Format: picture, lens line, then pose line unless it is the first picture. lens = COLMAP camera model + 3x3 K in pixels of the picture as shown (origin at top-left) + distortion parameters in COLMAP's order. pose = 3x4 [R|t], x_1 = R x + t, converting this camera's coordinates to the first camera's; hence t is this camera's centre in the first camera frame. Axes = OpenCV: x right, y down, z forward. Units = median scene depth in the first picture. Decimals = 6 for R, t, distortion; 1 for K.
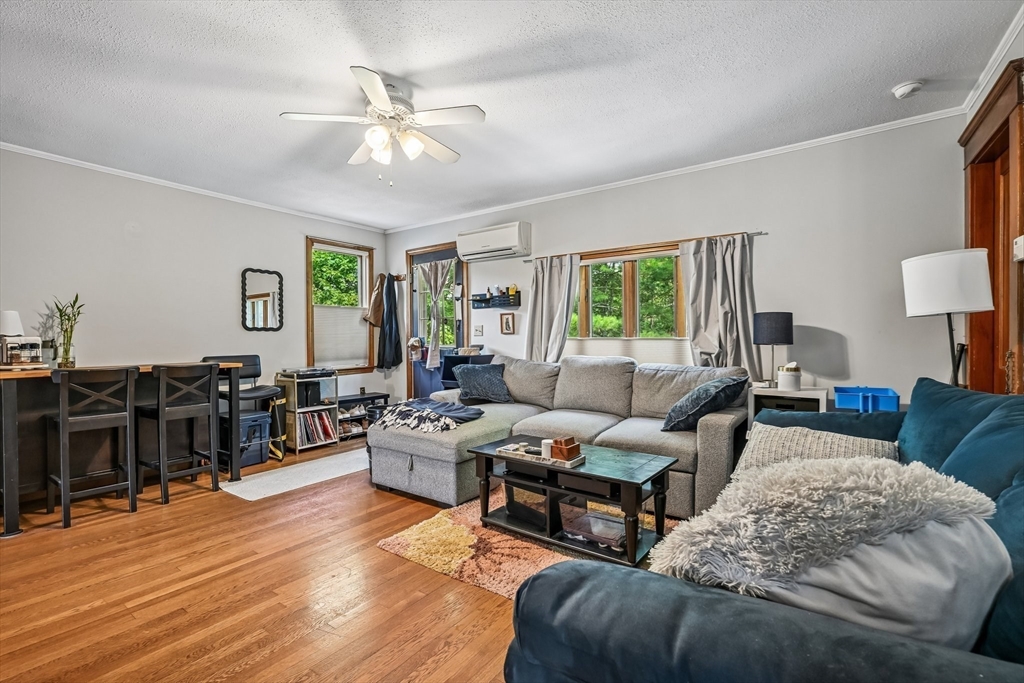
lens RADIAL K [[457.8, 0, 516.0], [0, 457.8, 340.3], [0, 0, 1]] dist [-0.000598, -0.001257]
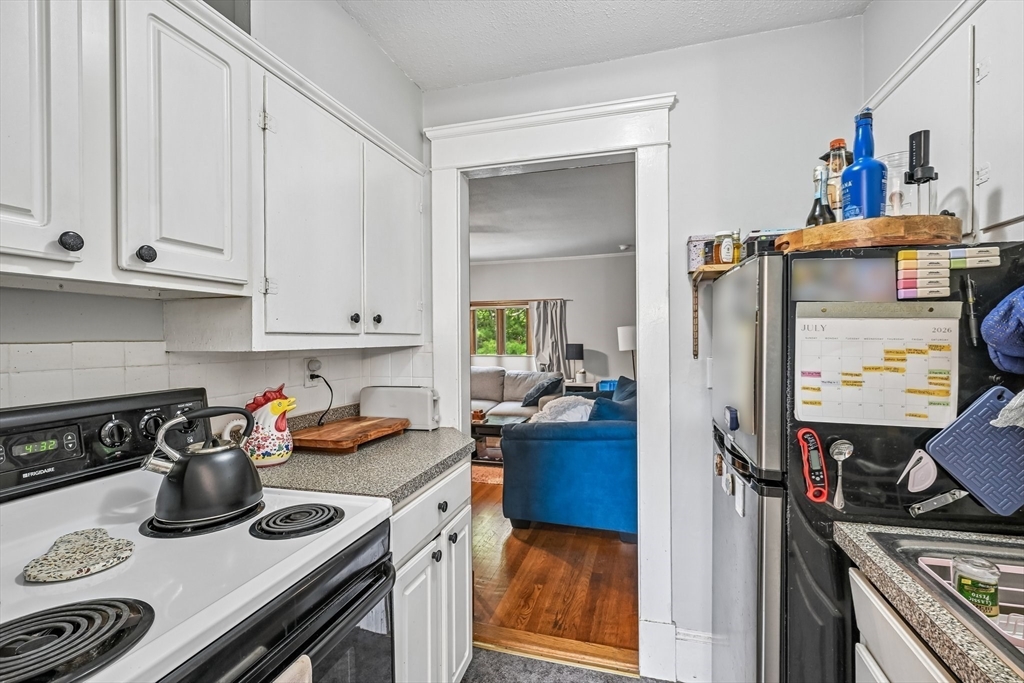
lens RADIAL K [[457.8, 0, 516.3], [0, 457.8, 342.8], [0, 0, 1]] dist [-0.000598, -0.001257]
pose [[0.948358, -0.009470, 0.317061, -0.267276], [0.008725, 0.999955, 0.003769, -0.066732], [-0.317083, -0.000808, 0.948398, -0.706346]]
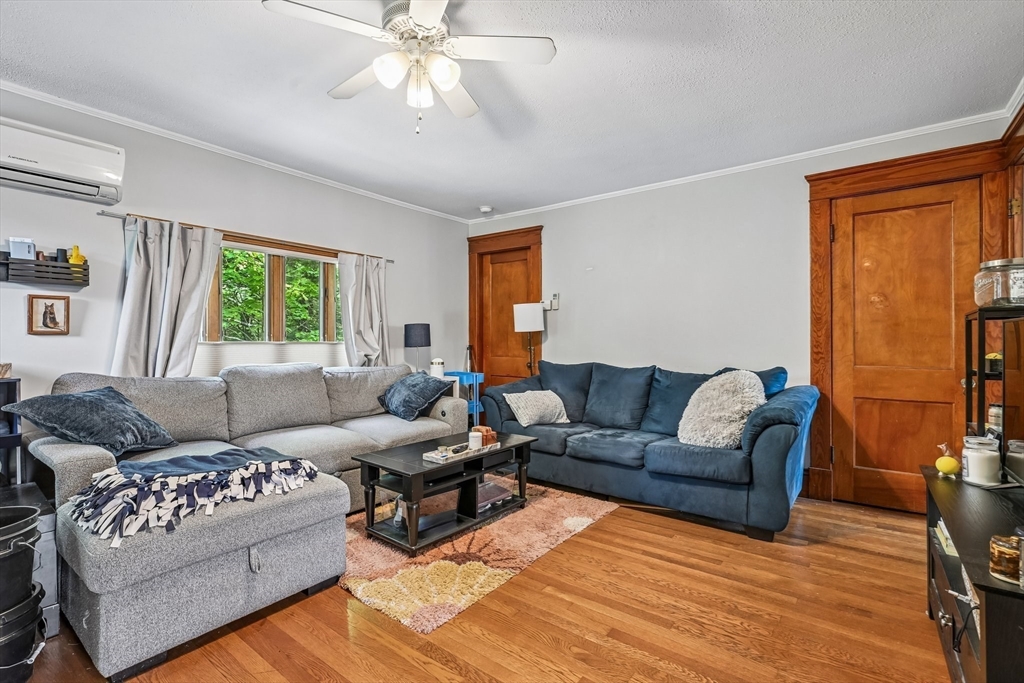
lens RADIAL K [[457.8, 0, 509.7], [0, 457.8, 335.8], [0, 0, 1]] dist [-0.000598, -0.001257]
pose [[0.041668, 0.012905, 0.999048, -0.746776], [0.003387, 0.999909, -0.013057, -0.004611], [-0.999126, 0.003928, 0.041621, 0.613518]]
